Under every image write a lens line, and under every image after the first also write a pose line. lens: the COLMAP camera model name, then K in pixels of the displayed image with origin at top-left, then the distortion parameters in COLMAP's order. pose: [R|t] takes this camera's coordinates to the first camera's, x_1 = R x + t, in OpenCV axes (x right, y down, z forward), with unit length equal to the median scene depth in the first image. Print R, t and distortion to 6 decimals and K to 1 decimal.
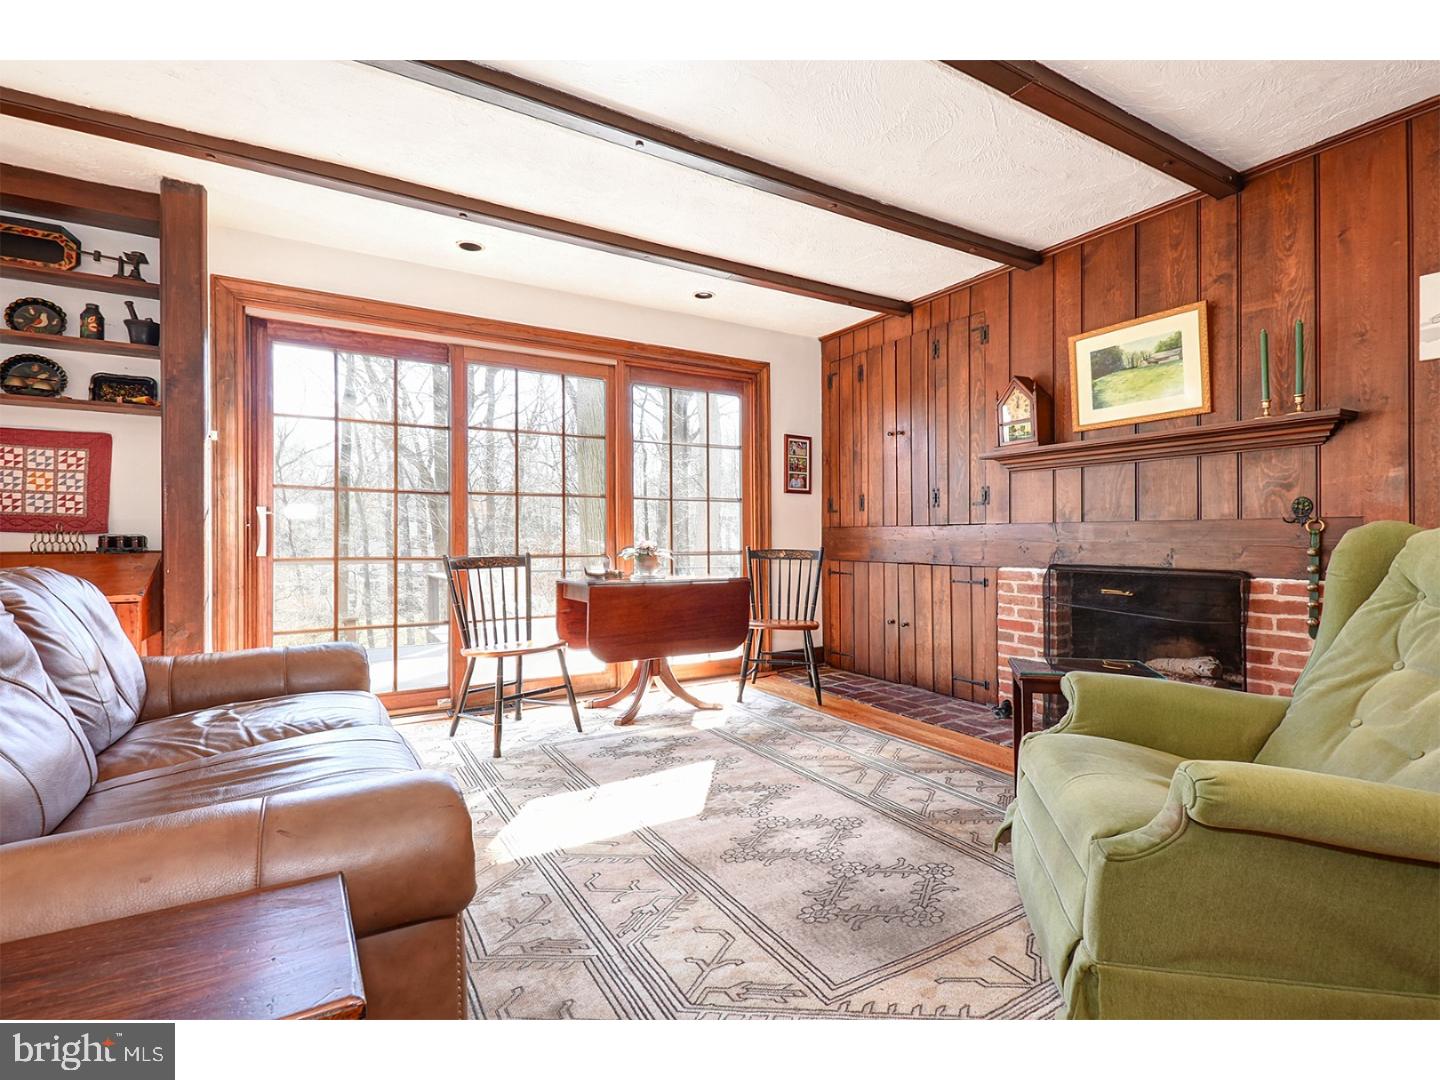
lens RADIAL K [[657.4, 0, 718.1], [0, 657.4, 537.3], [0, 0, 1]] dist [0.002985, -0.001221]
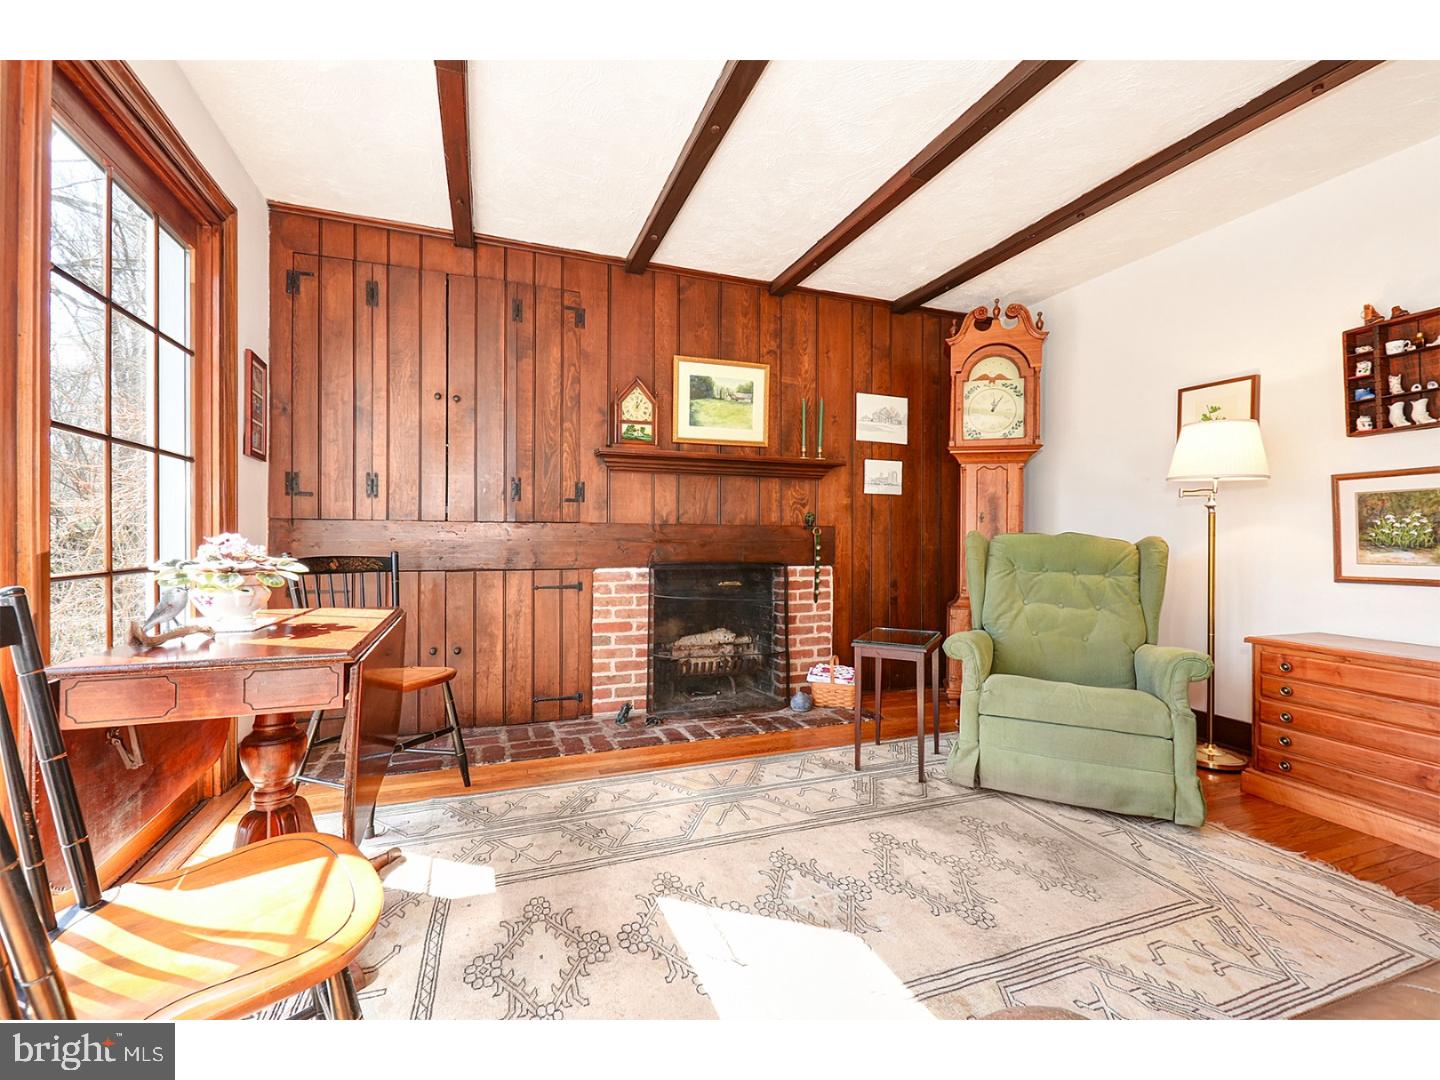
lens RADIAL K [[657.4, 0, 722.8], [0, 657.4, 538.7], [0, 0, 1]] dist [0.002985, -0.001221]
pose [[0.185145, 0.002549, 0.982708, -0.538525], [-0.004990, 0.999986, -0.001654, 0.003042], [-0.982698, -0.004598, 0.185156, 0.732378]]
